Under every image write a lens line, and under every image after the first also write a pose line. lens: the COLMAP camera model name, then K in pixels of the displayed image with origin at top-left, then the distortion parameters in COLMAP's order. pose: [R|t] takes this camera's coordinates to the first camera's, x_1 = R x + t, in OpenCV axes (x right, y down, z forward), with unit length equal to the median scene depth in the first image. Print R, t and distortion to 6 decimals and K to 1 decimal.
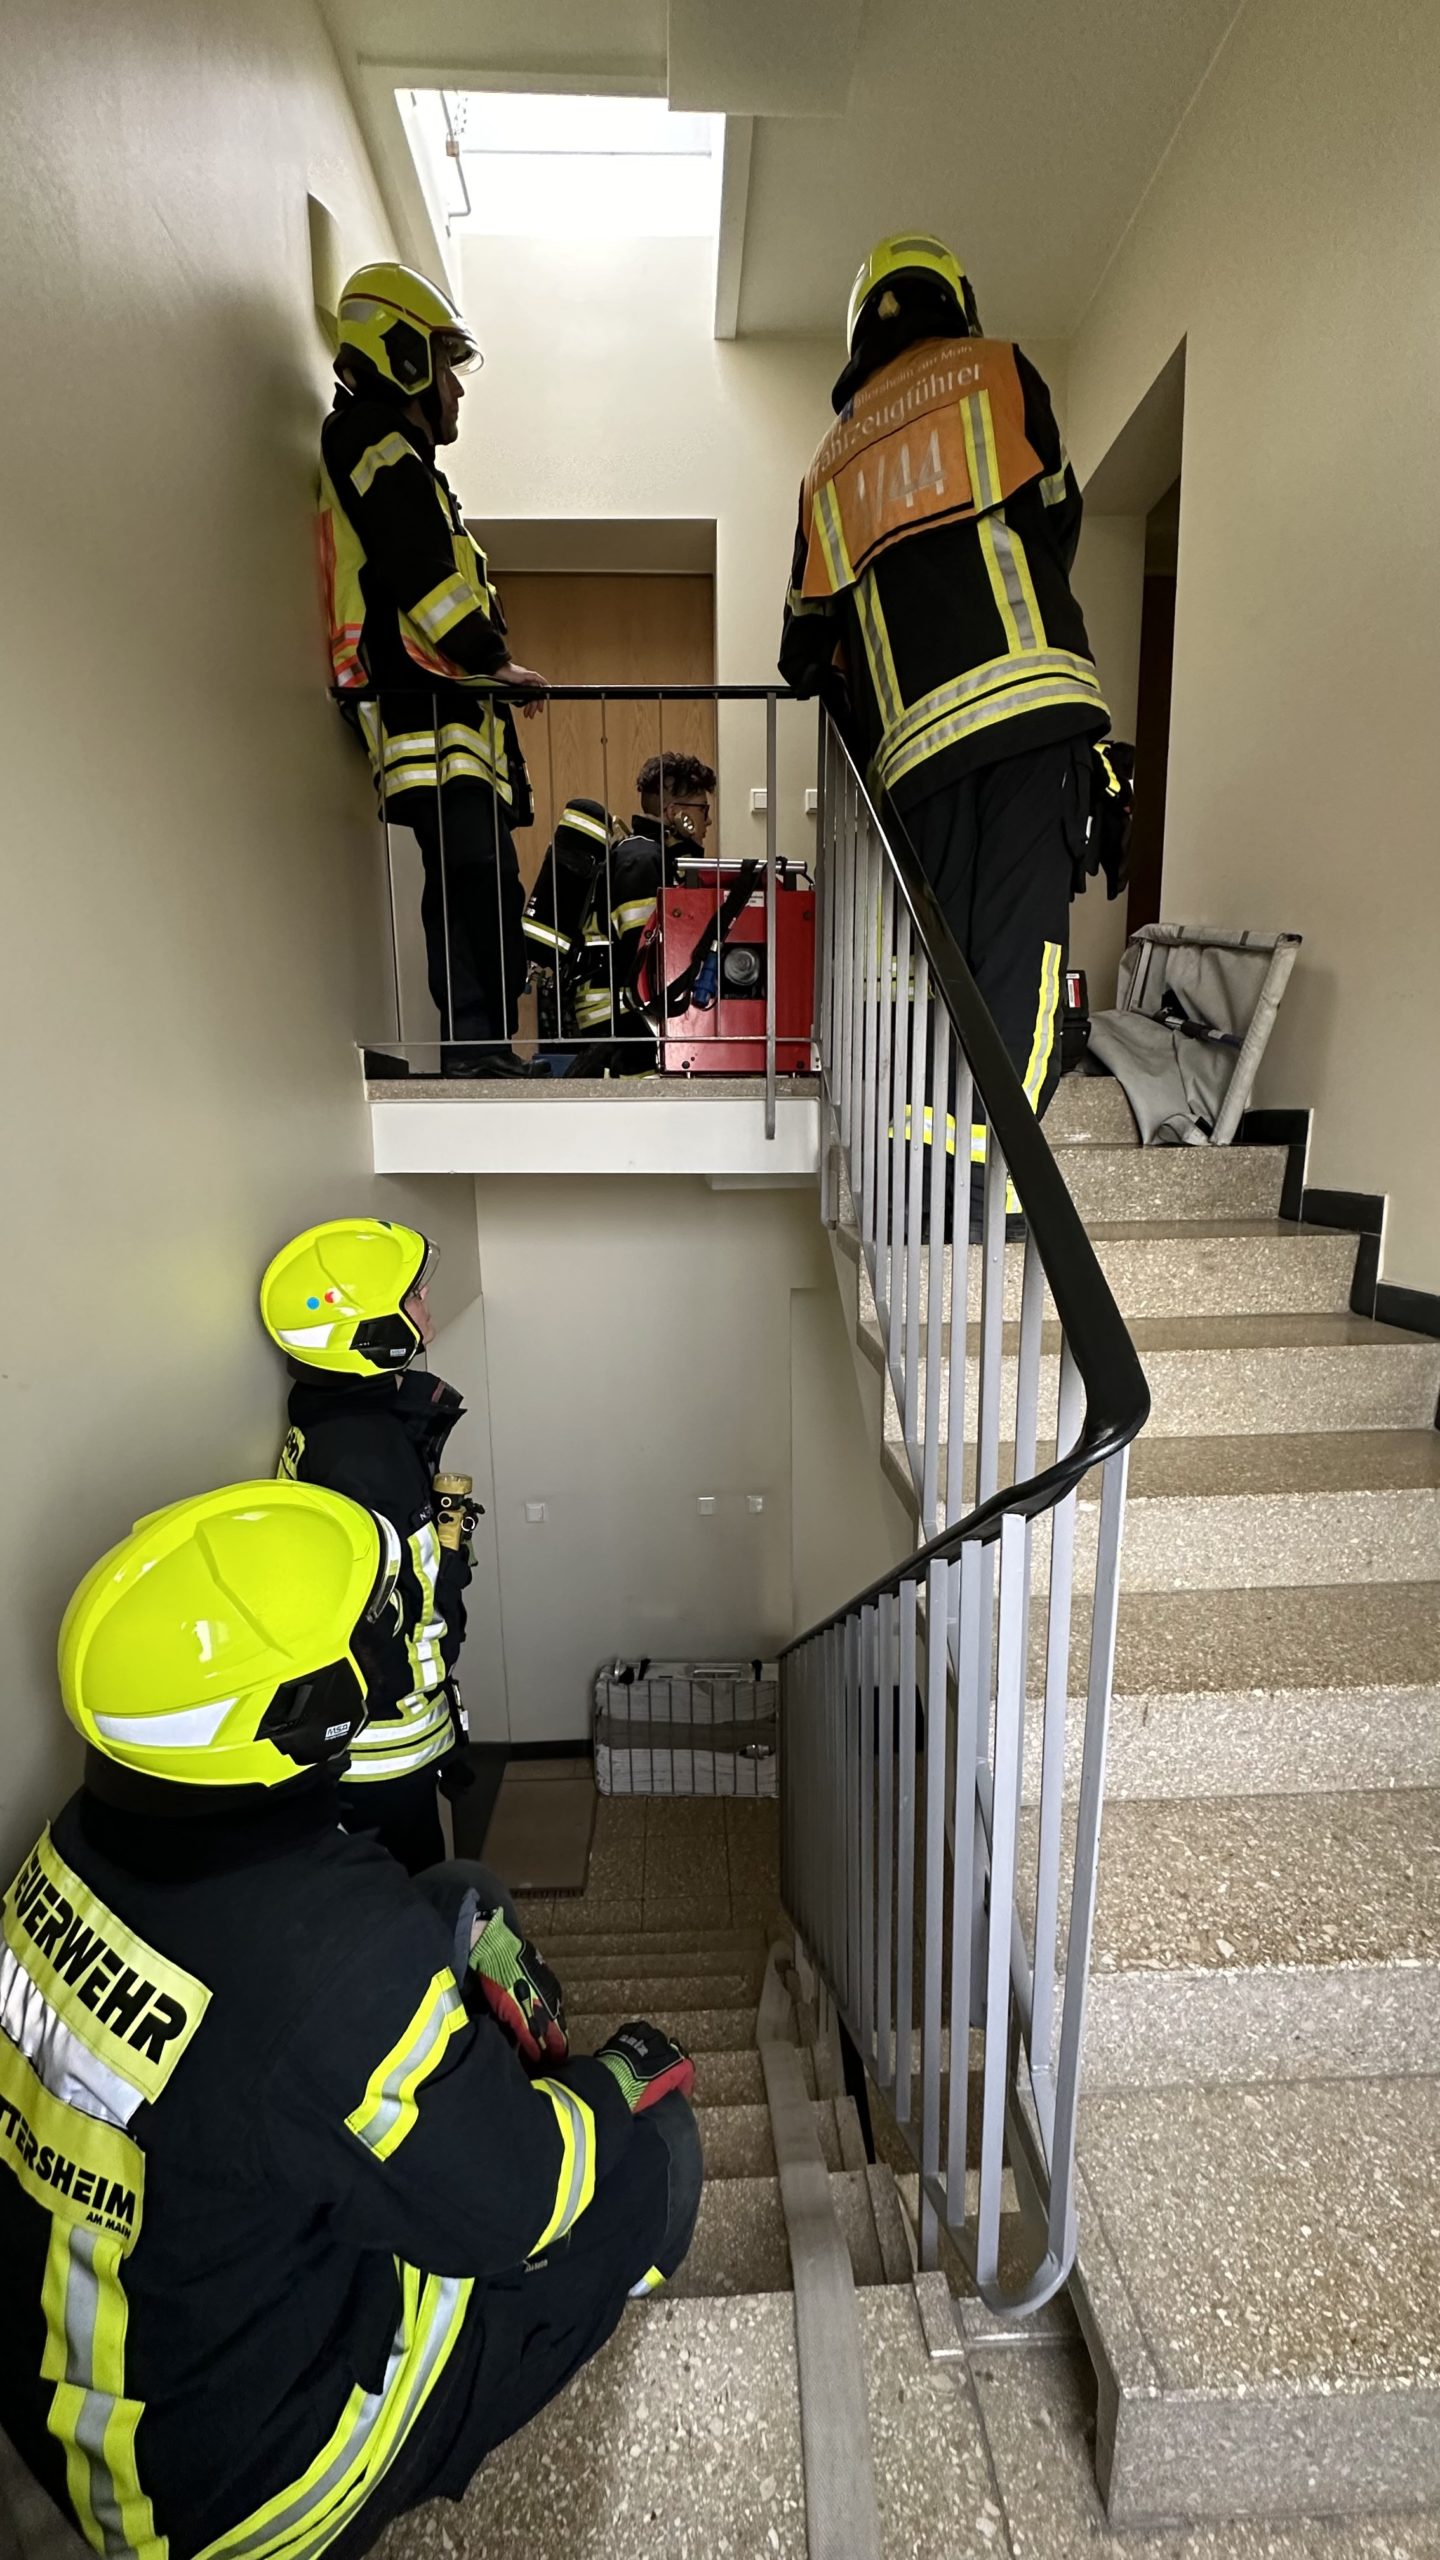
lens RADIAL K [[1035.8, 0, 716.6], [0, 1035.8, 1282.8], [0, 0, 1]] dist [0.012098, 0.000091]
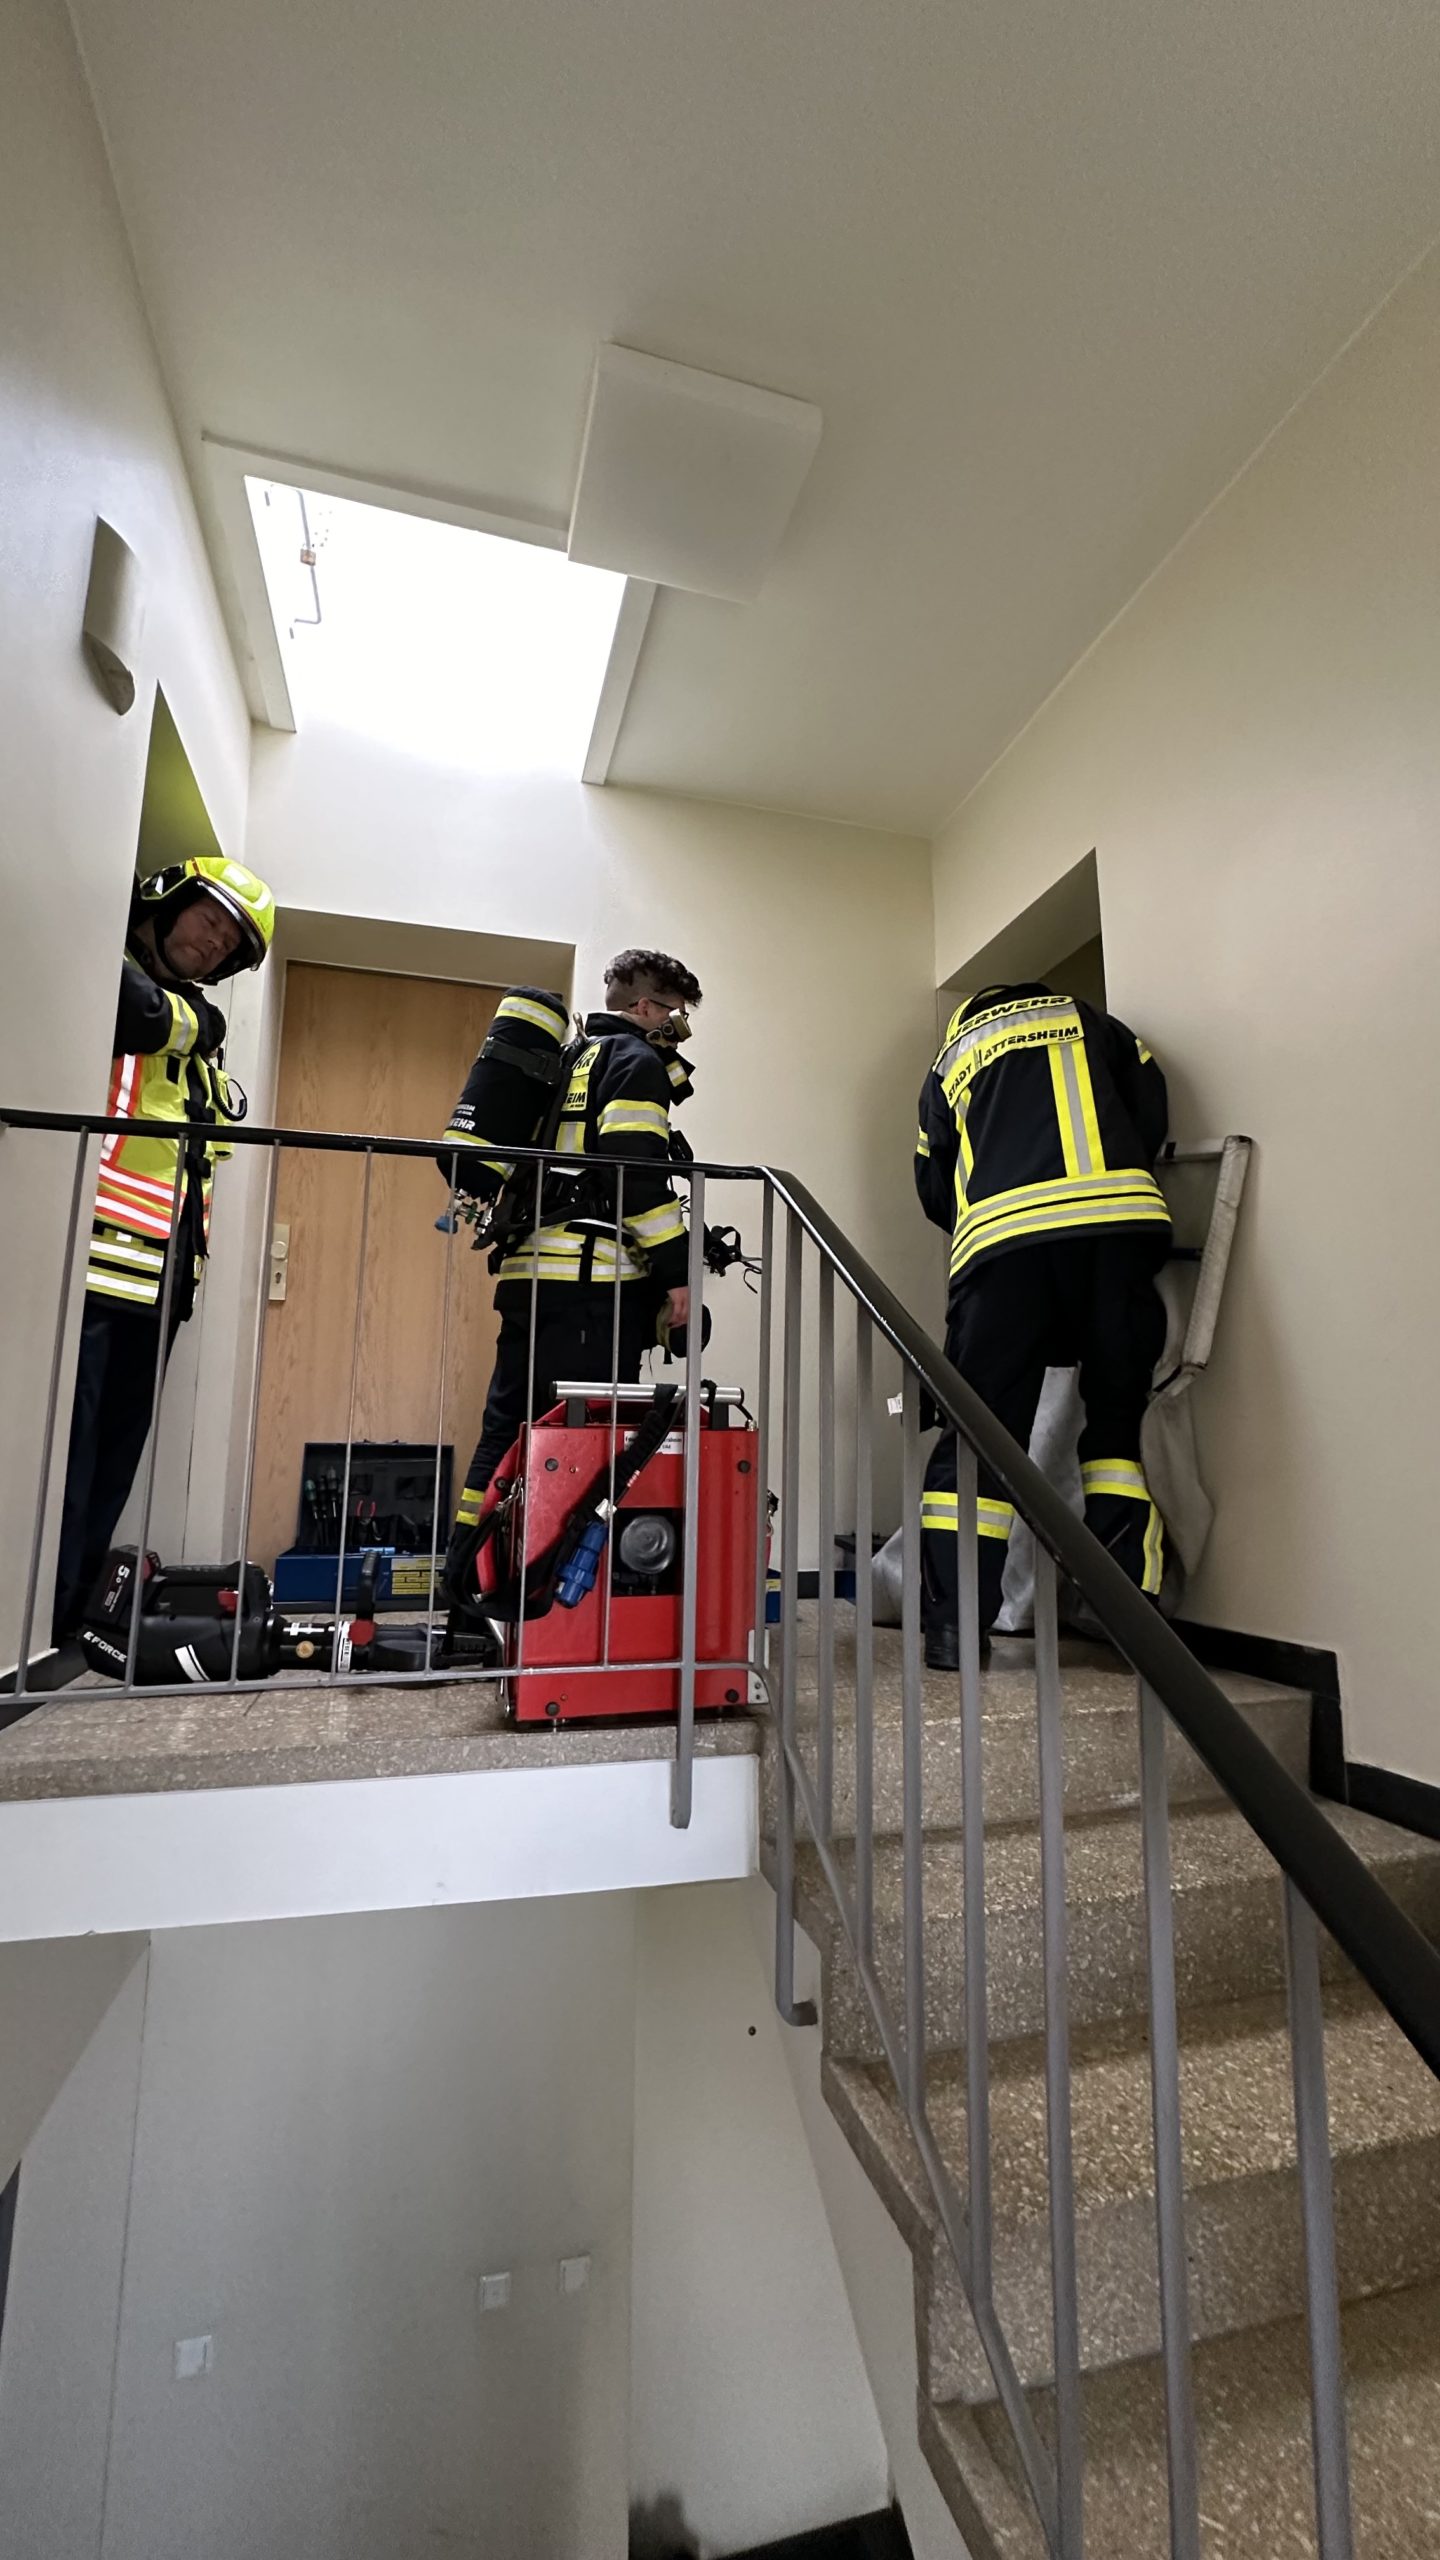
lens RADIAL K [[1035.8, 0, 716.6], [0, 1035.8, 1282.8], [0, 0, 1]] dist [0.012098, 0.000091]
pose [[0.975446, 0.057646, 0.212561, -0.077367], [0.011545, 0.950427, -0.310735, -0.251838], [-0.219936, 0.305559, 0.926424, 0.339174]]
